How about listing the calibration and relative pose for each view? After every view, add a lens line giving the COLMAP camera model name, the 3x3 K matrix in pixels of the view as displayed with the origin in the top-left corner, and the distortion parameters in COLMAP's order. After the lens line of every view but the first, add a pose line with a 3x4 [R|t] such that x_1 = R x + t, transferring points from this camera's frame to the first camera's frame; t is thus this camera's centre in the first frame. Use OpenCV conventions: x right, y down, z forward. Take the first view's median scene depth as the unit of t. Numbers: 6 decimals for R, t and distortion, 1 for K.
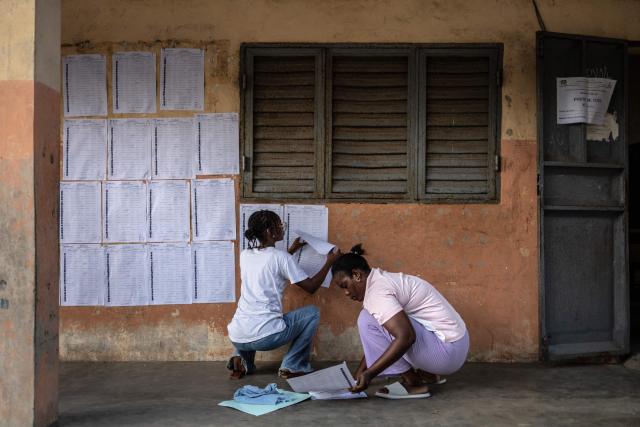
lens RADIAL K [[551.9, 0, 331.6], [0, 551.9, 208.3], [0, 0, 1]] dist [-0.028025, 0.038763]
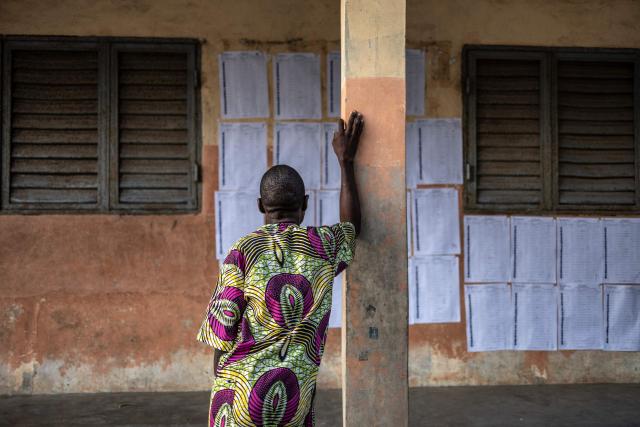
lens RADIAL K [[551.9, 0, 305.6], [0, 551.9, 197.1], [0, 0, 1]] dist [-0.028025, 0.038763]
pose [[0.998291, 0.003734, 0.058321, -0.488050], [-0.001763, 0.999427, -0.033805, -0.007129], [-0.058413, 0.033644, 0.997725, 0.085158]]
